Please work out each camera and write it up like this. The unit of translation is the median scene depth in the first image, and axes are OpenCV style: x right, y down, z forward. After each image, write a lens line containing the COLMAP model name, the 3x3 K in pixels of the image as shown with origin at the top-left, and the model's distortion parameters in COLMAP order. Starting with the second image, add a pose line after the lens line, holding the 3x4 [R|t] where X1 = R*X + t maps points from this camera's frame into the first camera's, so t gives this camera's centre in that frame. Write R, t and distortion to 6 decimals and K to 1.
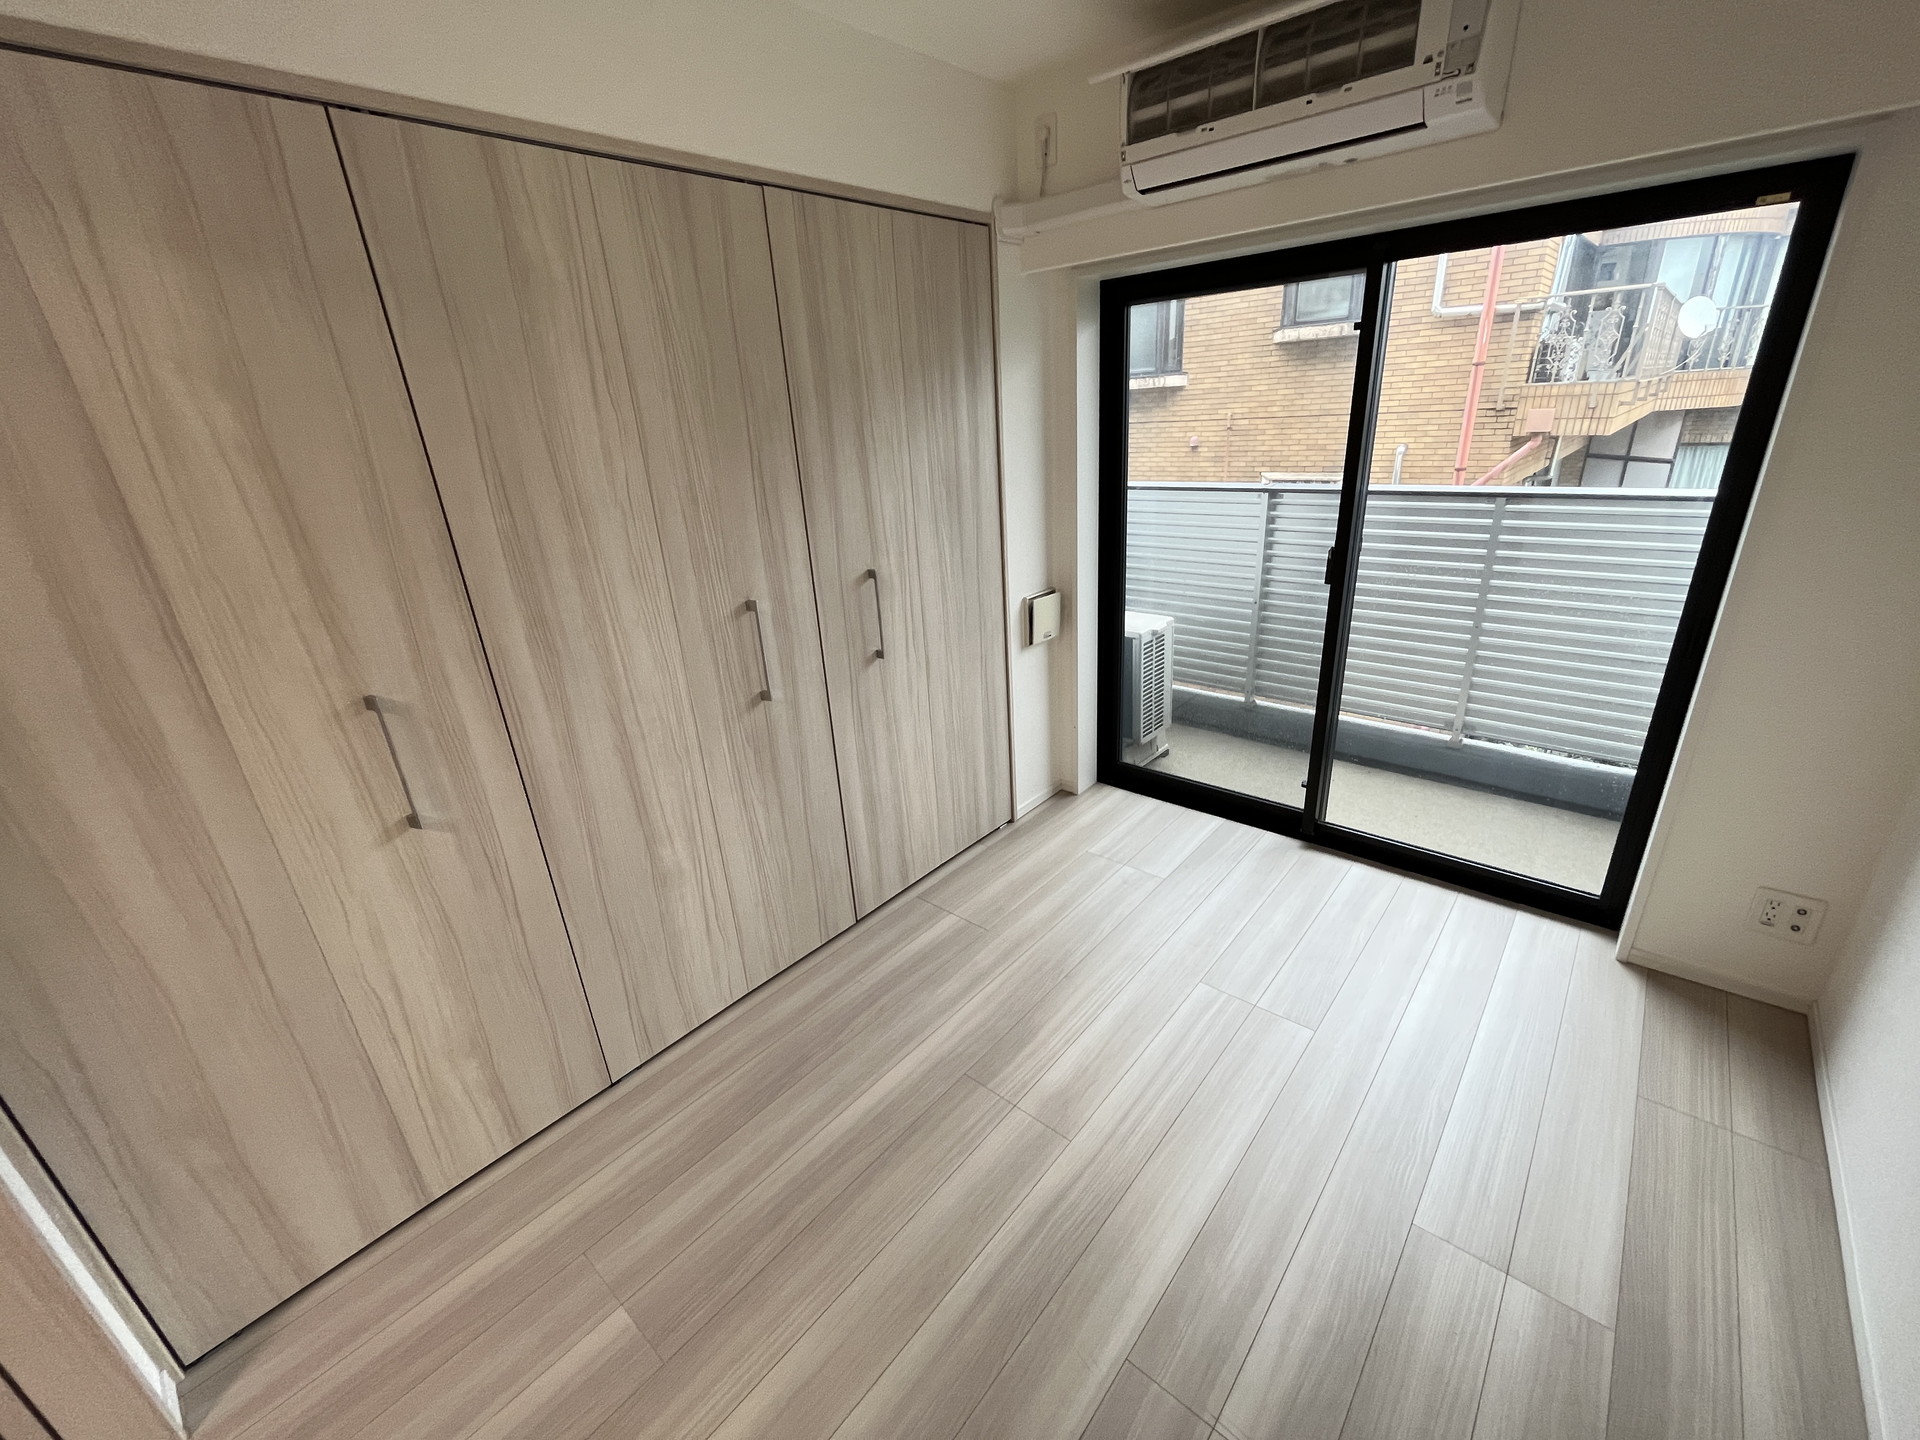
lens RADIAL K [[784.8, 0, 960.5], [0, 784.8, 721.9], [0, 0, 1]] dist [-0.003611, -0.000173]
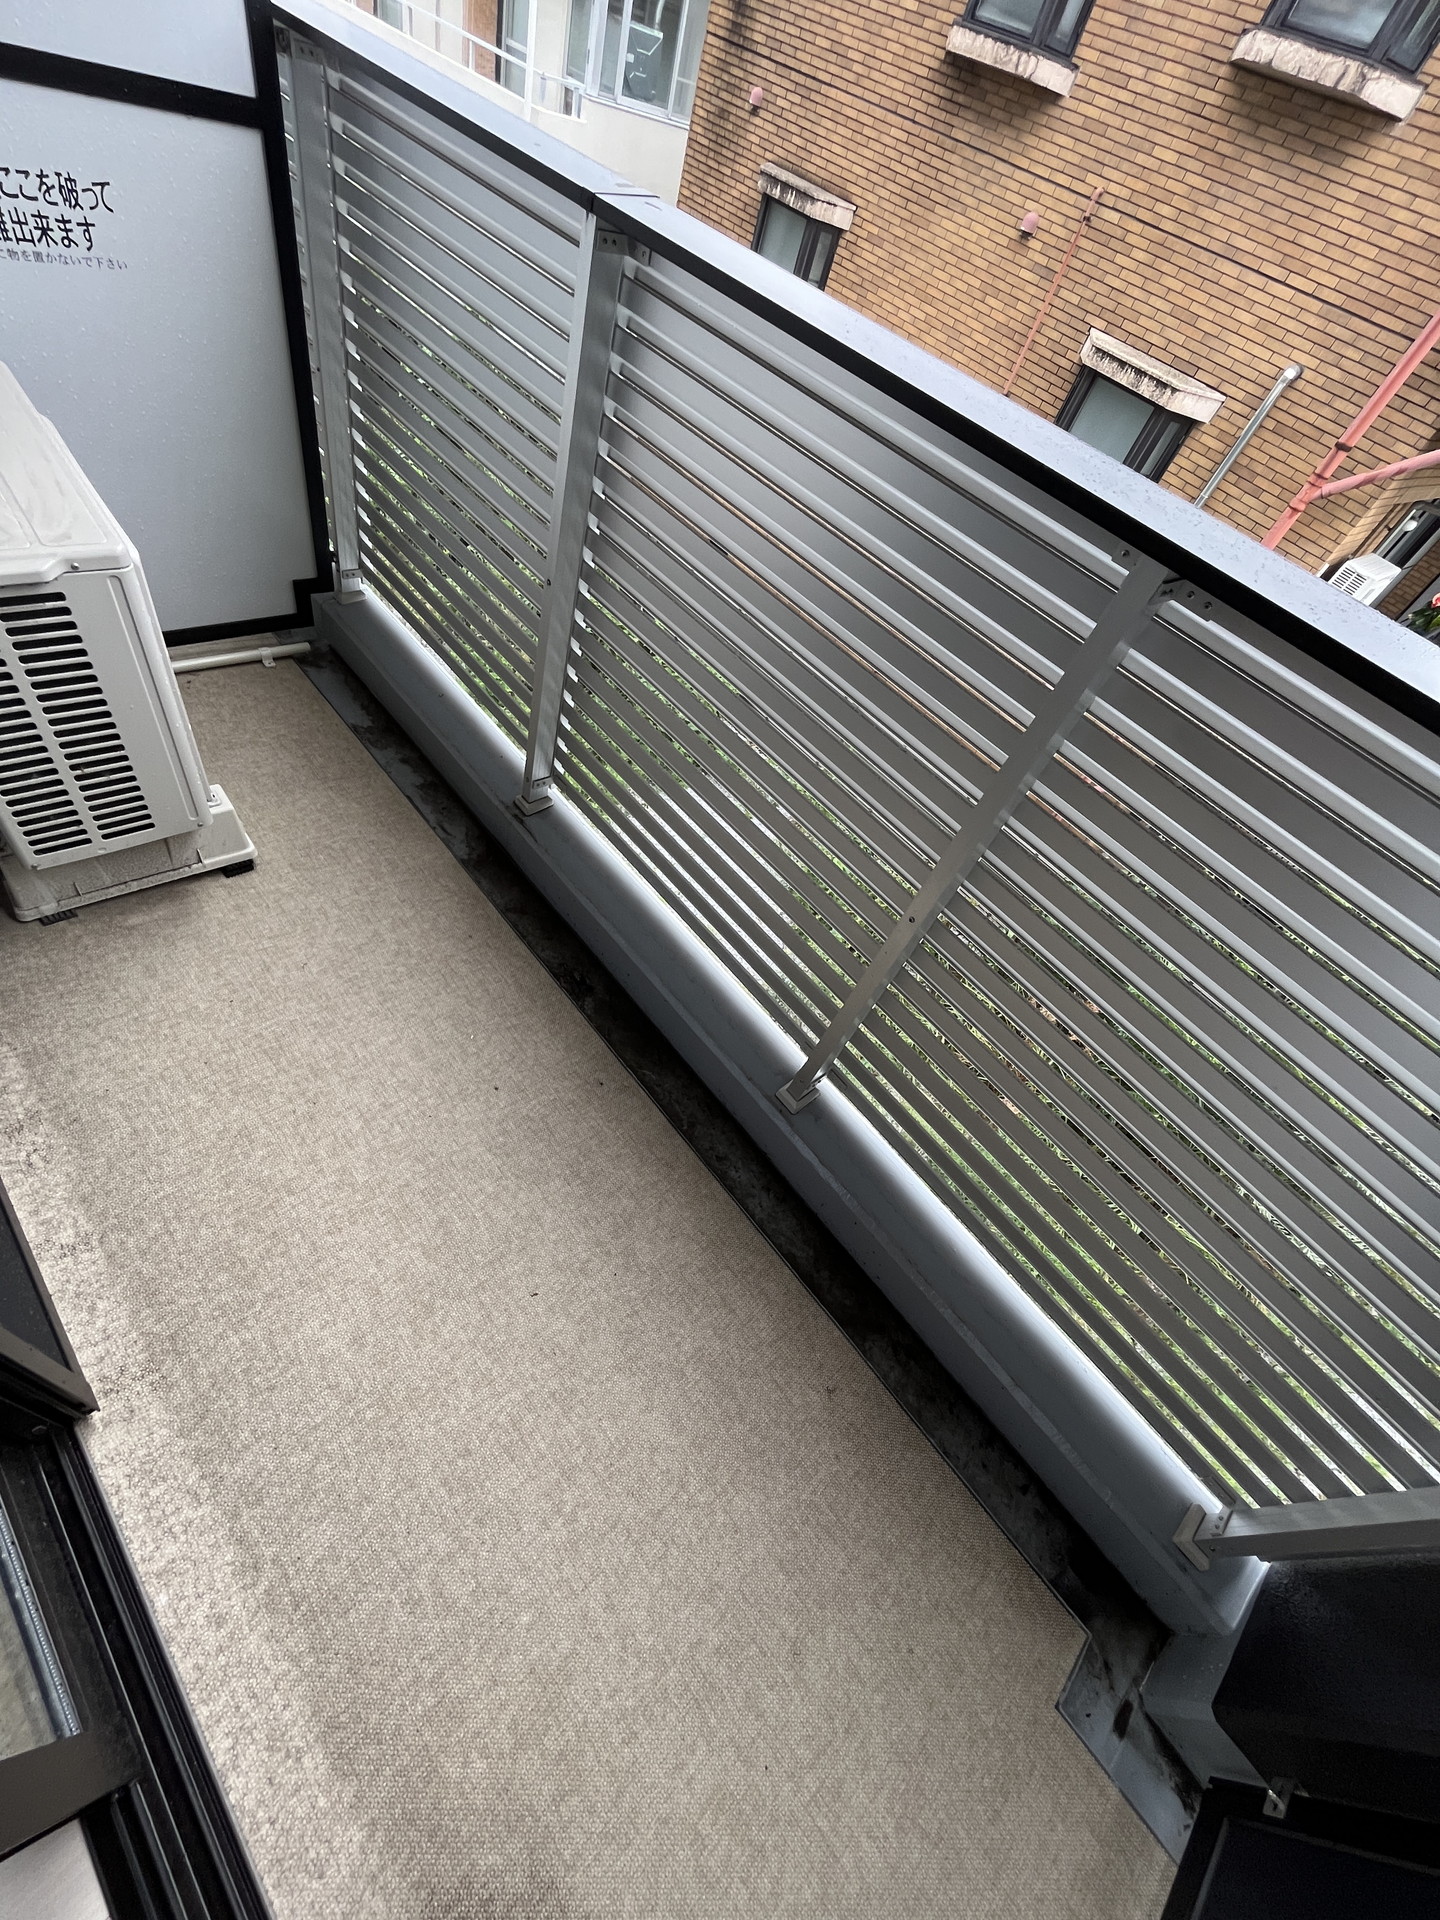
lens RADIAL K [[784.8, 0, 715.4], [0, 784.8, 965.7], [0, 0, 1]] dist [-0.003611, -0.000173]
pose [[0.940614, 0.300137, 0.158626, 0.787665], [-0.339474, 0.829678, 0.443162, -0.342163], [0.001401, -0.470694, 0.882295, 1.016155]]
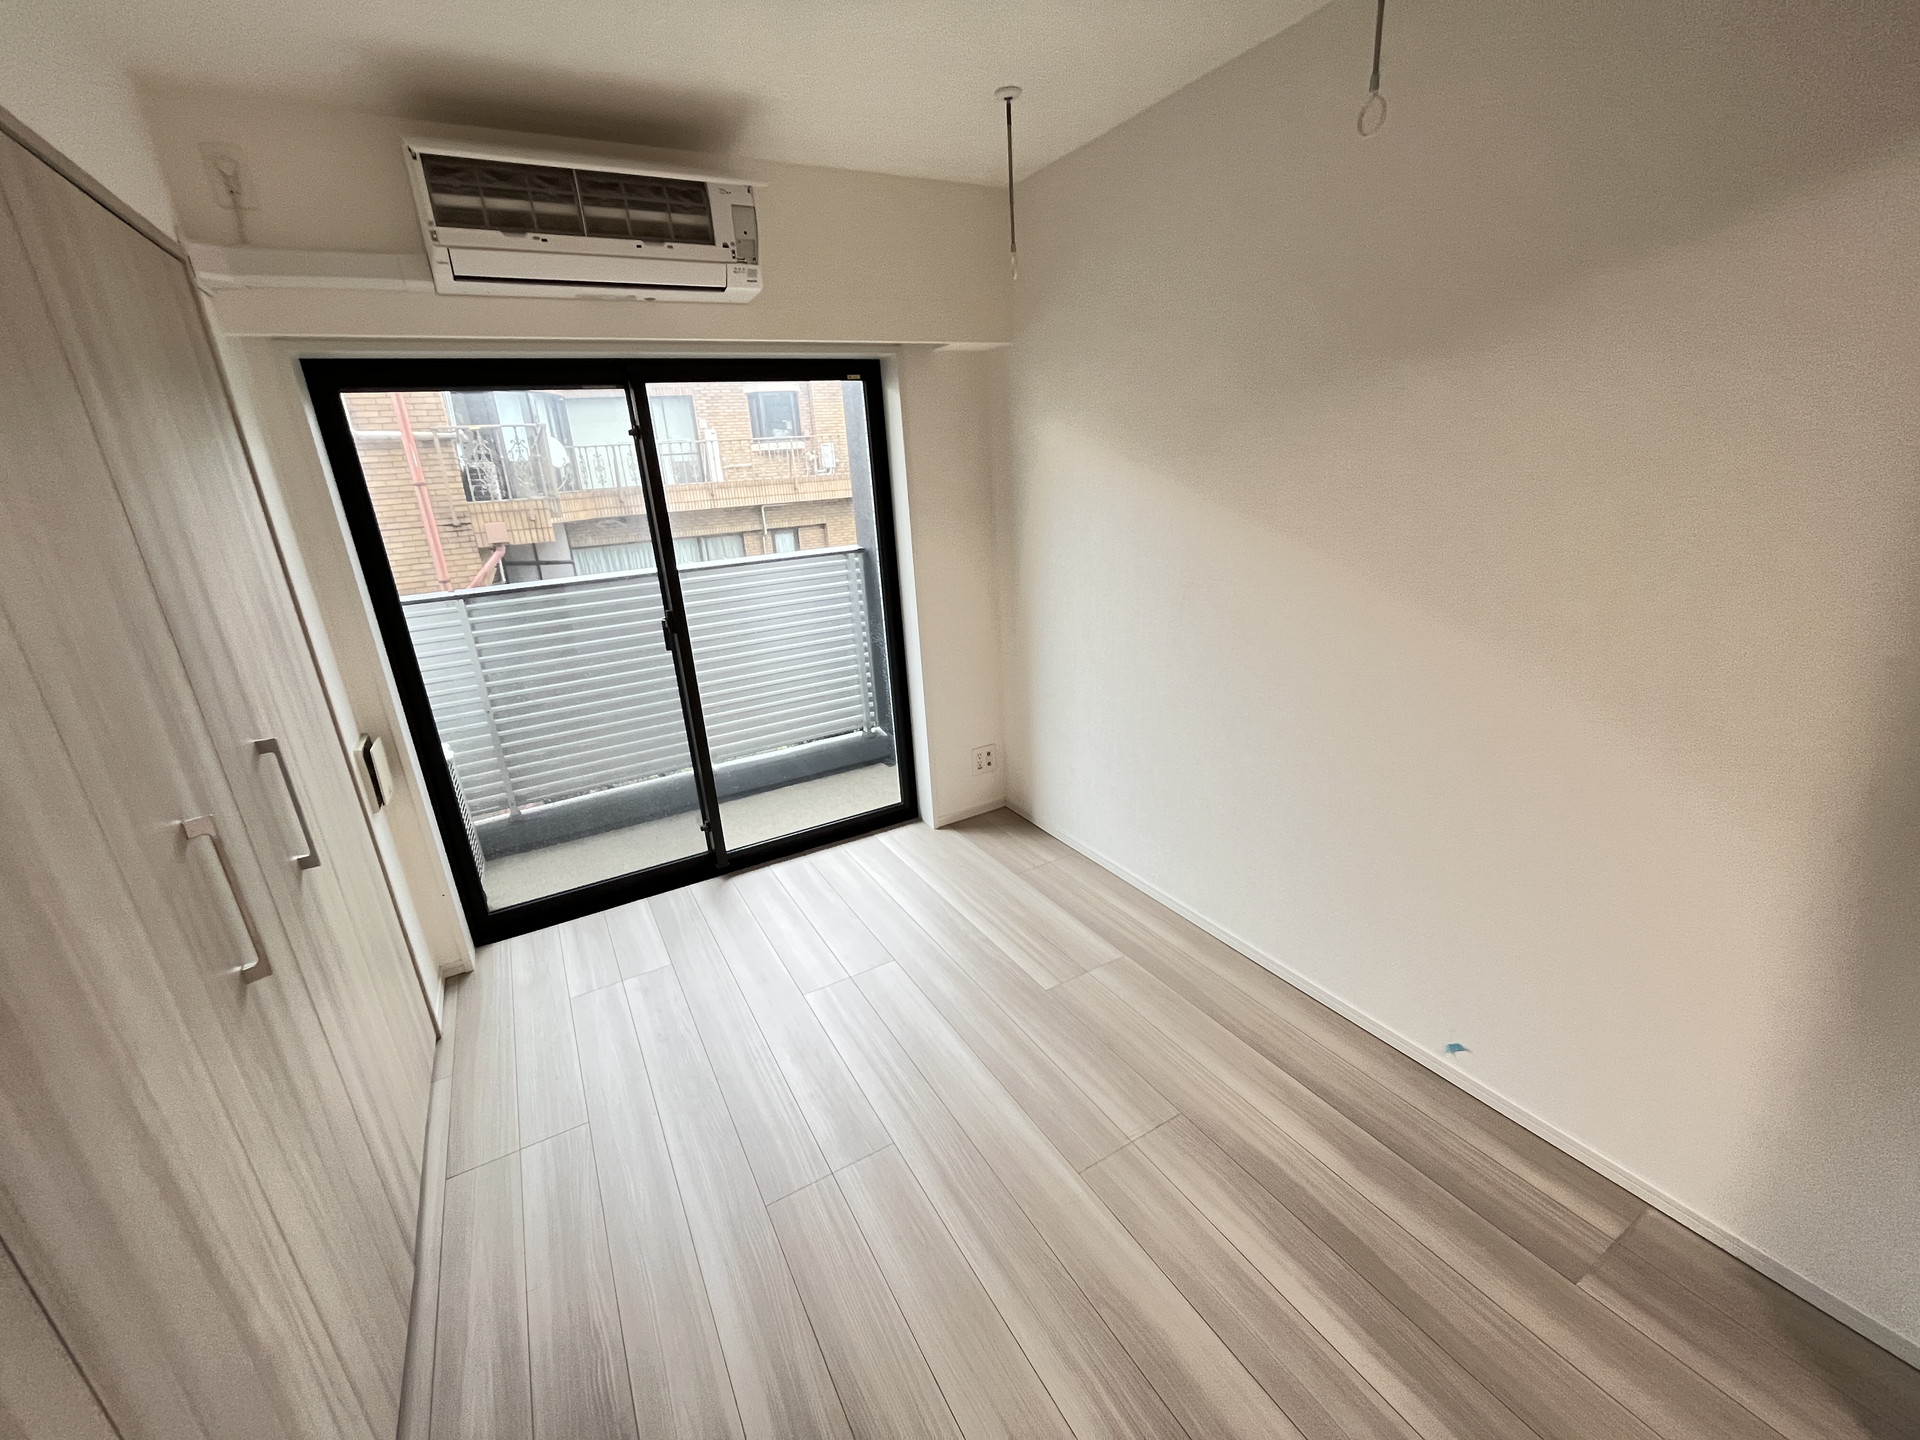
lens RADIAL K [[784.8, 0, 957.7], [0, 784.8, 722.7], [0, 0, 1]] dist [-0.003611, -0.000173]
pose [[0.333595, -0.262058, 0.905561, -0.535456], [0.388677, 0.913376, 0.121137, -0.067767], [-0.858862, 0.311560, 0.406554, 0.260078]]
